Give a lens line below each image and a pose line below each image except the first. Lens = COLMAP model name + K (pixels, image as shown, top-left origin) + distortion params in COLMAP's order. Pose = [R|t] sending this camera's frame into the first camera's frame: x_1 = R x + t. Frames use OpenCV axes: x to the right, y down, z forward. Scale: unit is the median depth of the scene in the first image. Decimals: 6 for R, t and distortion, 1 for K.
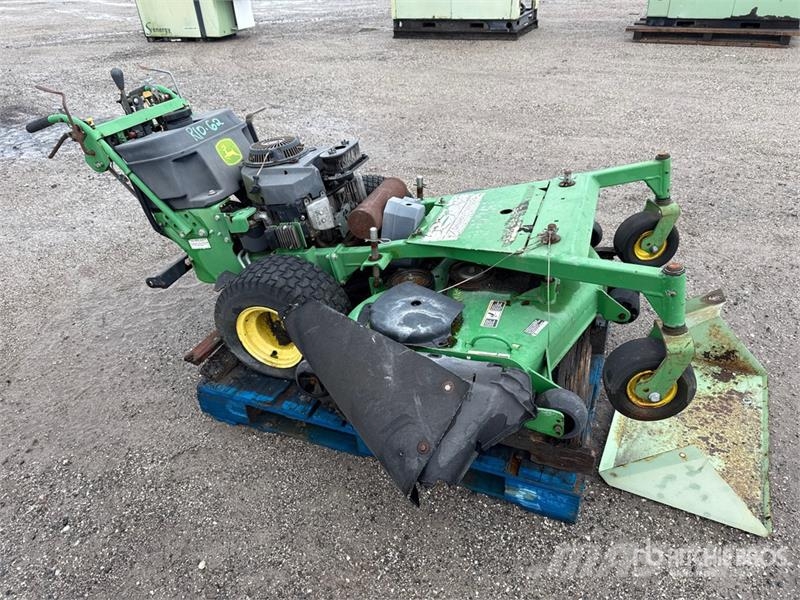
lens RADIAL K [[564.6, 0, 399.3], [0, 564.6, 294.7], [0, 0, 1]] dist [0.053153, -0.056777]
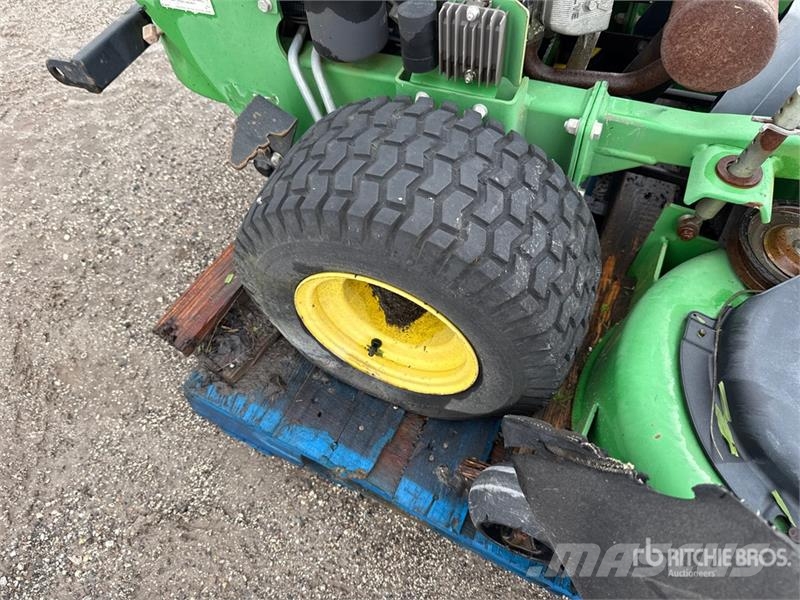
lens RADIAL K [[576.2, 0, 397.6], [0, 576.2, 296.1], [0, 0, 1]] dist [0.034803, -0.054714]
pose [[0.987708, 0.130376, 0.086221, -0.229060], [-0.155184, 0.883935, 0.441109, -0.106268], [-0.018704, -0.449068, 0.893302, 0.598145]]
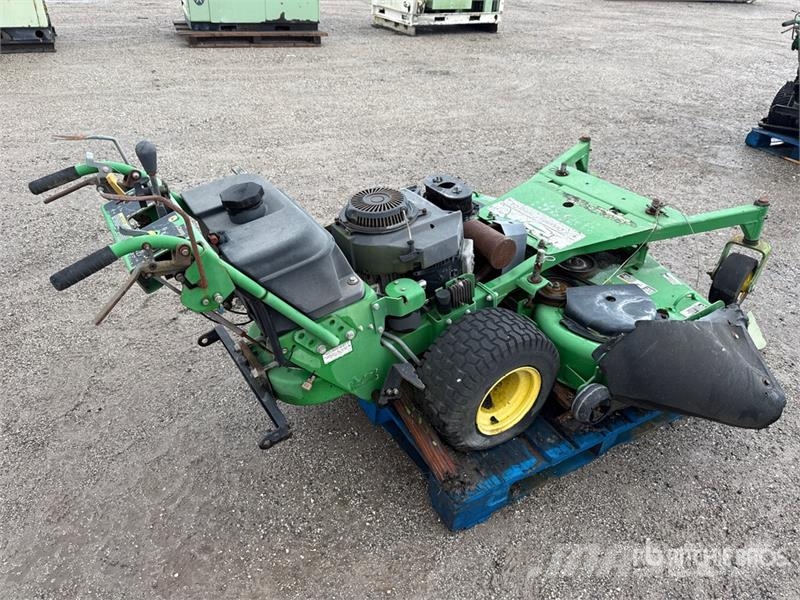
lens RADIAL K [[563.5, 0, 401.9], [0, 563.5, 297.3], [0, 0, 1]] dist [0.048038, -0.061623]
pose [[0.611566, -0.356225, 0.706464, -0.811862], [0.351076, 0.922371, 0.161177, -0.250702], [-0.709037, 0.149452, 0.689153, 0.426006]]
